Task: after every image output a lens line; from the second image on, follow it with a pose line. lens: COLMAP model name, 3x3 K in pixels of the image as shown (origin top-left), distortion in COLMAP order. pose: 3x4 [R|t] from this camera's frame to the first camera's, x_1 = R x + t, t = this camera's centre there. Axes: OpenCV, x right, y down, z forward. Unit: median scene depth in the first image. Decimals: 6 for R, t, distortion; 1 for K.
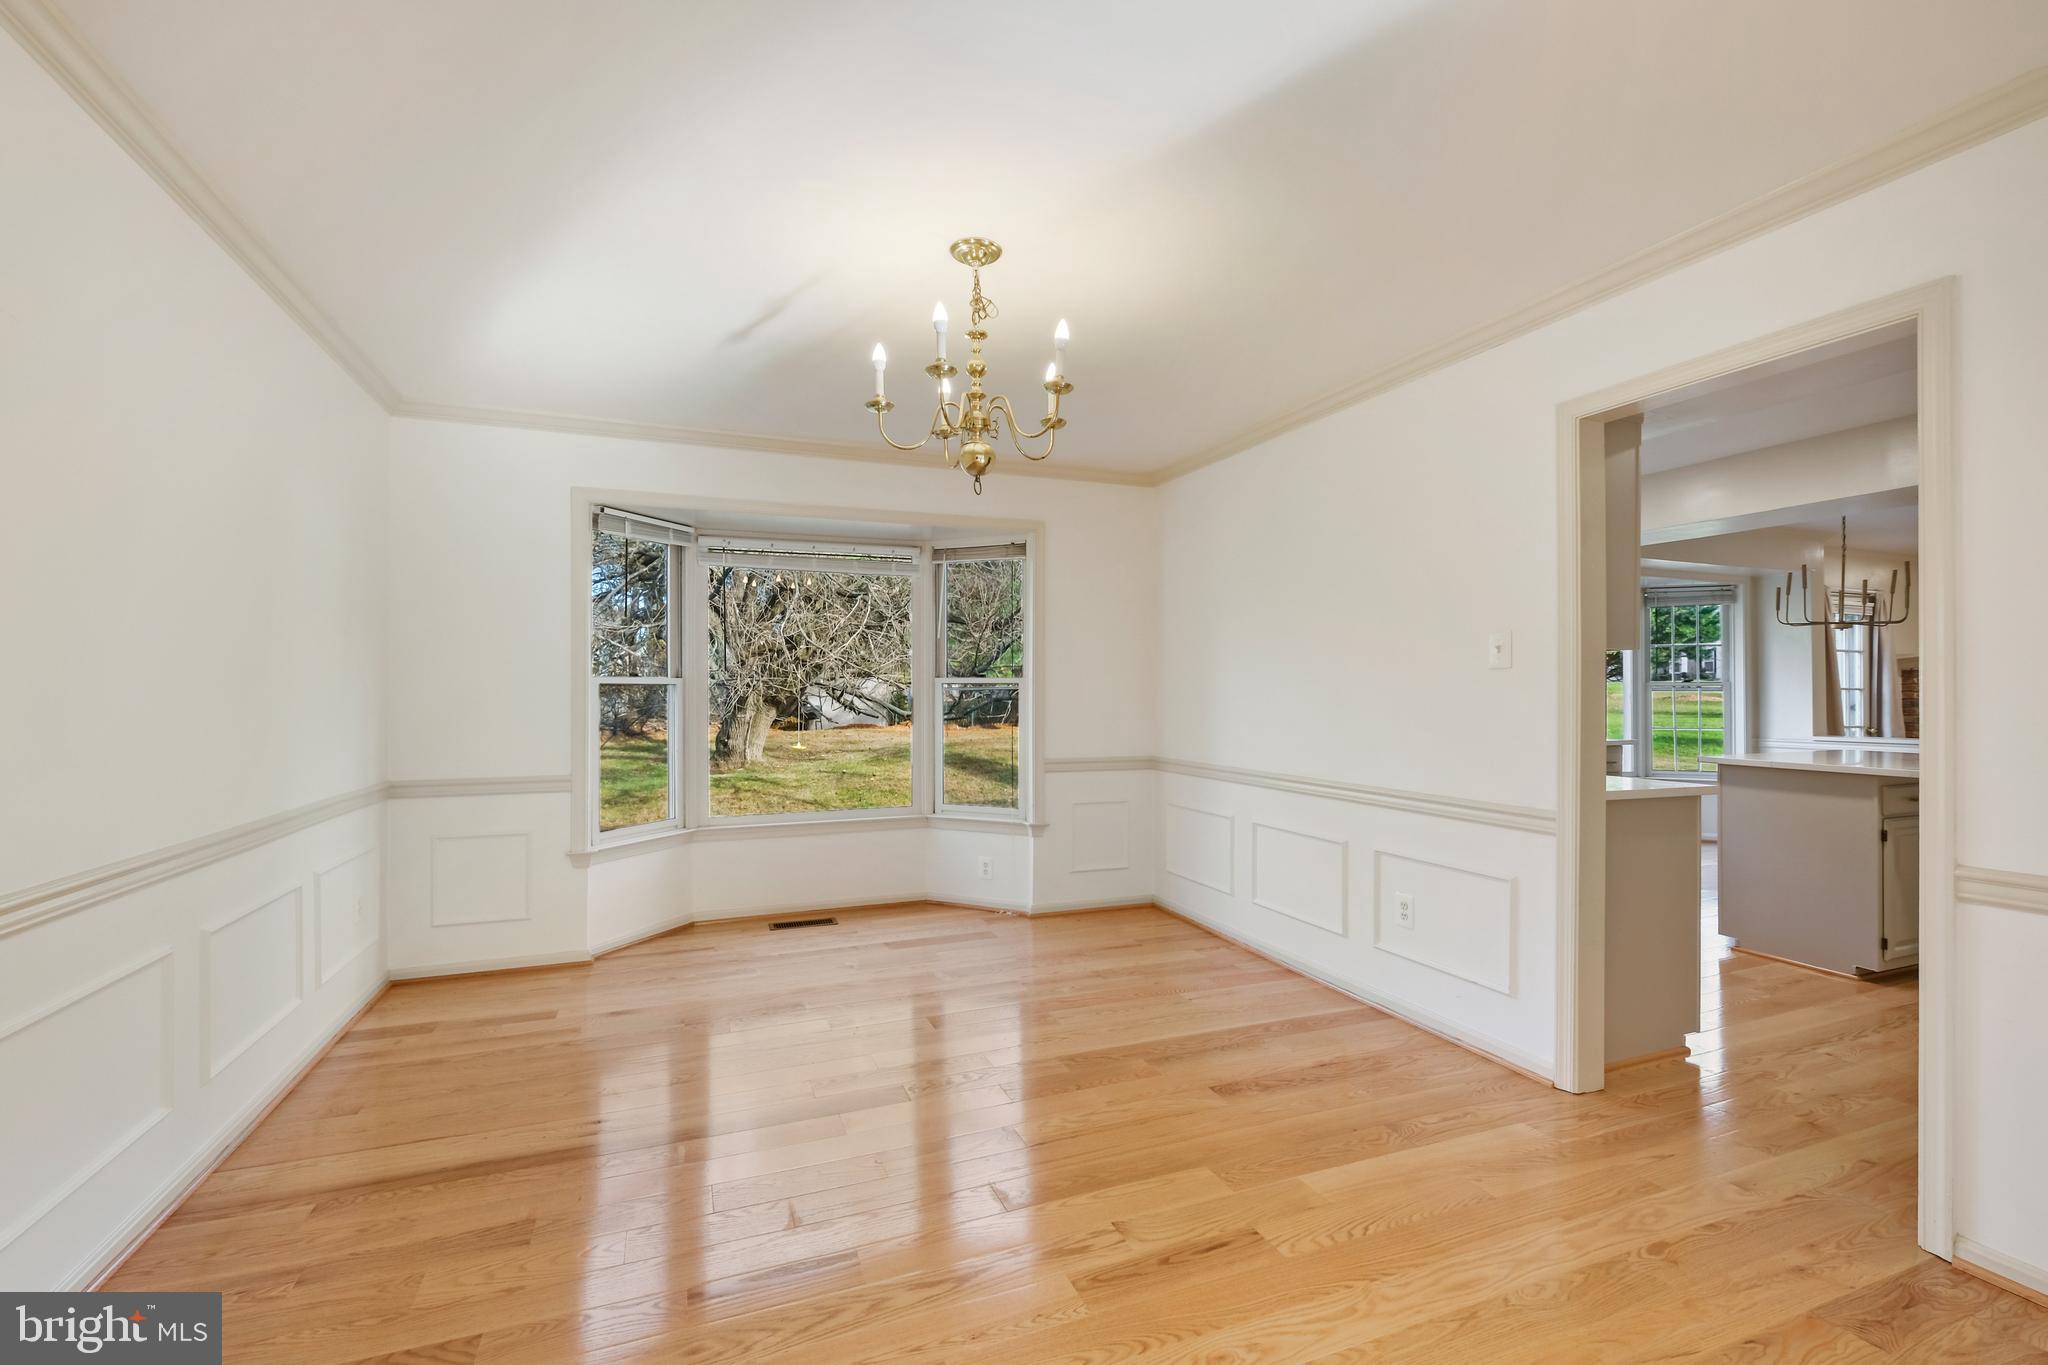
lens RADIAL K [[880.8, 0, 1026.8], [0, 880.8, 691.5], [0, 0, 1]] dist [-0.006476, 0.000056]
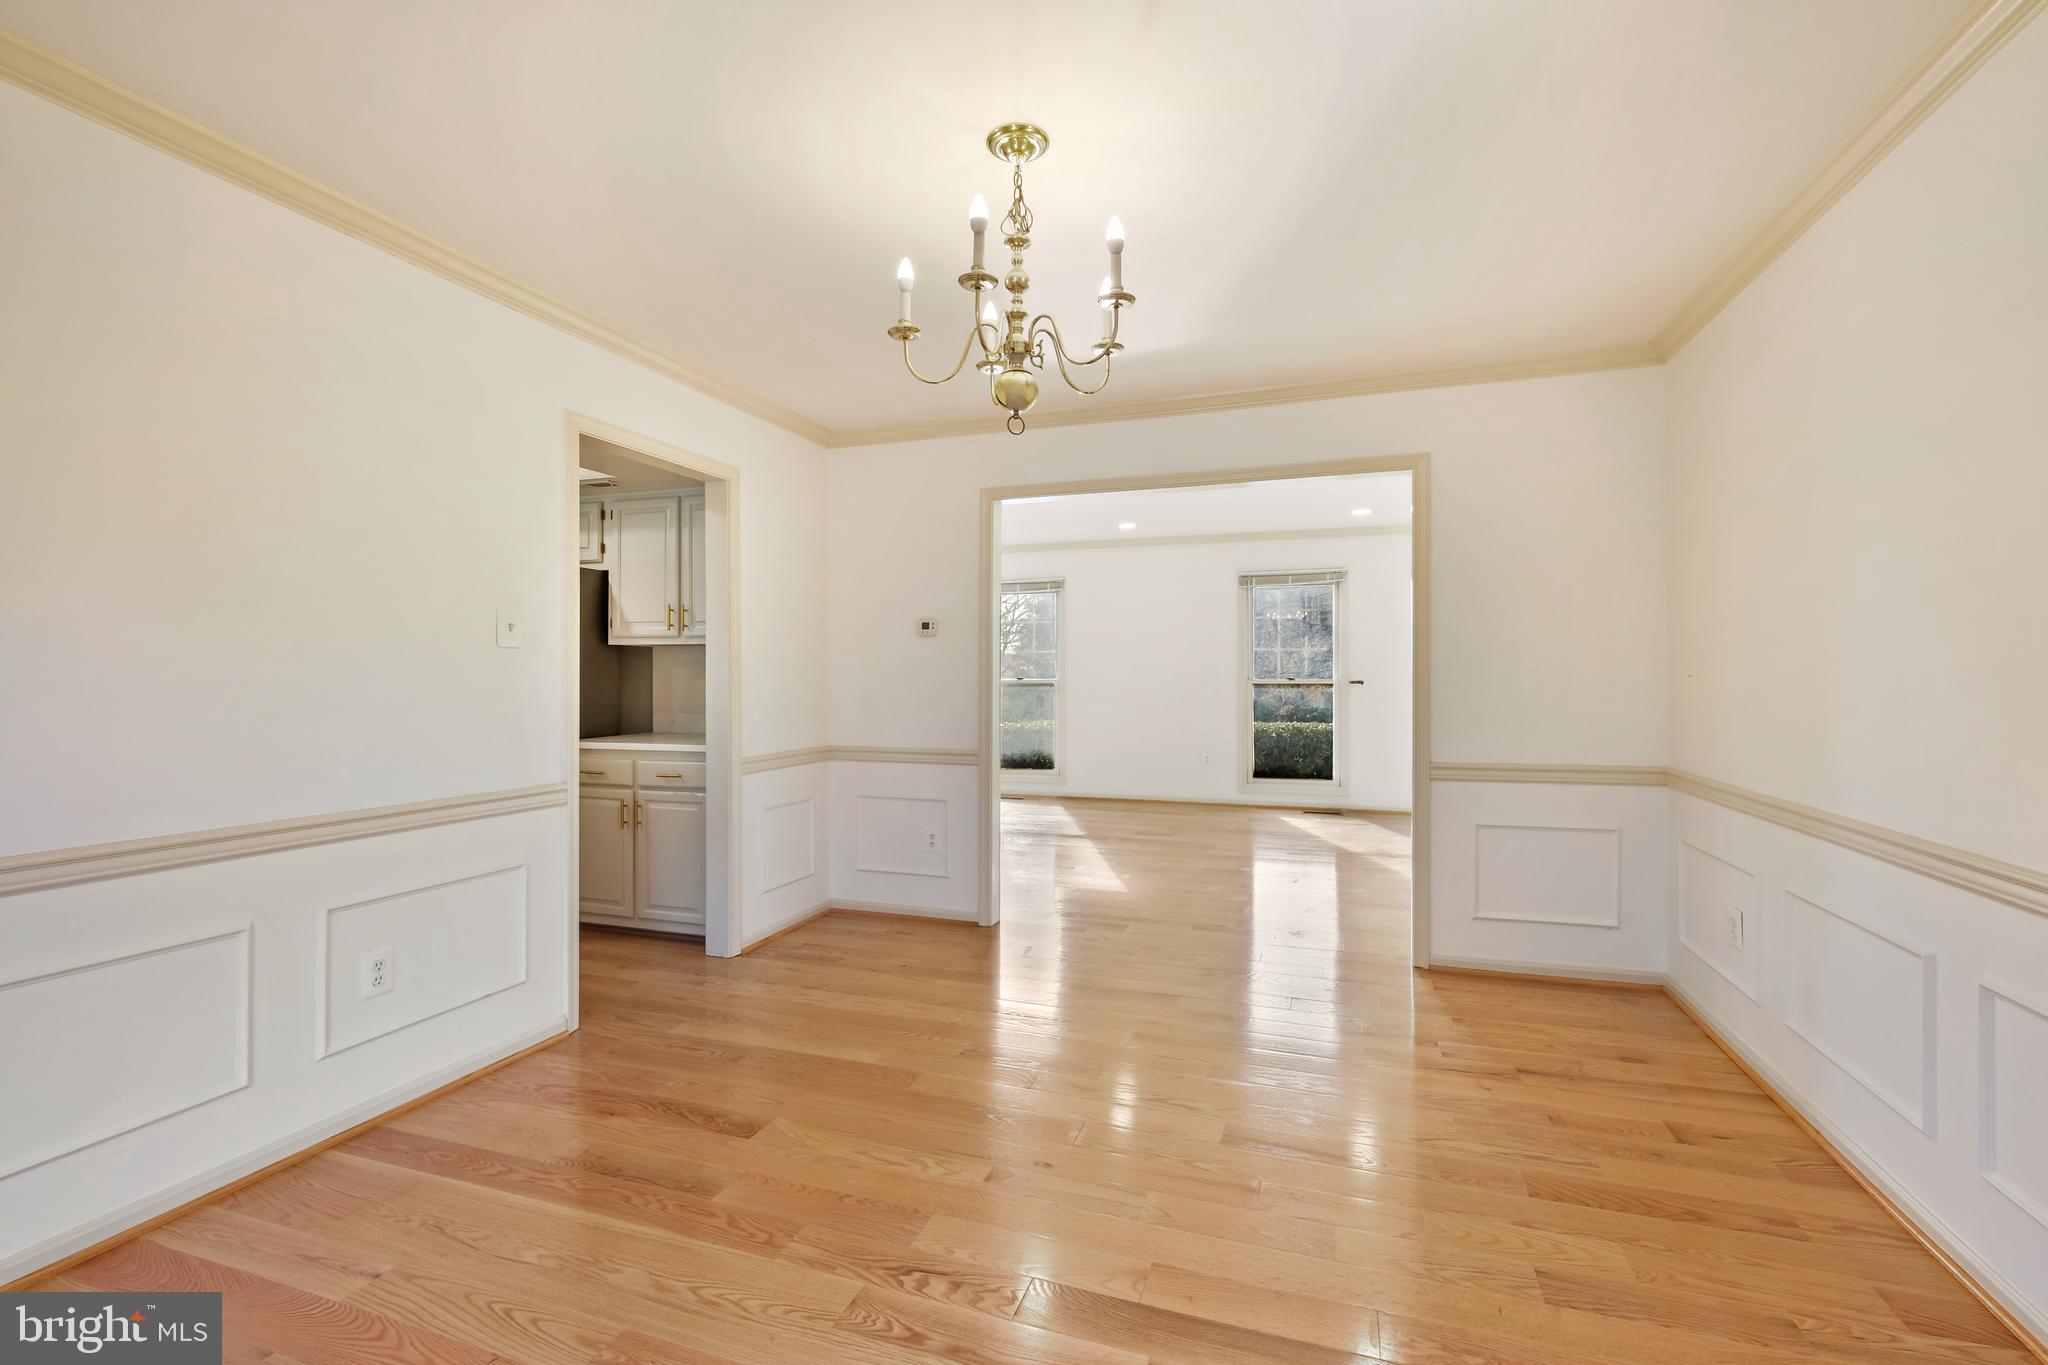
lens RADIAL K [[880.8, 0, 1026.8], [0, 880.8, 691.5], [0, 0, 1]] dist [-0.006476, 0.000056]
pose [[-0.747155, -0.013234, 0.664518, -0.578072], [-0.002107, 0.999844, 0.017543, 0.002299], [-0.664646, 0.011707, -0.747067, 1.511656]]
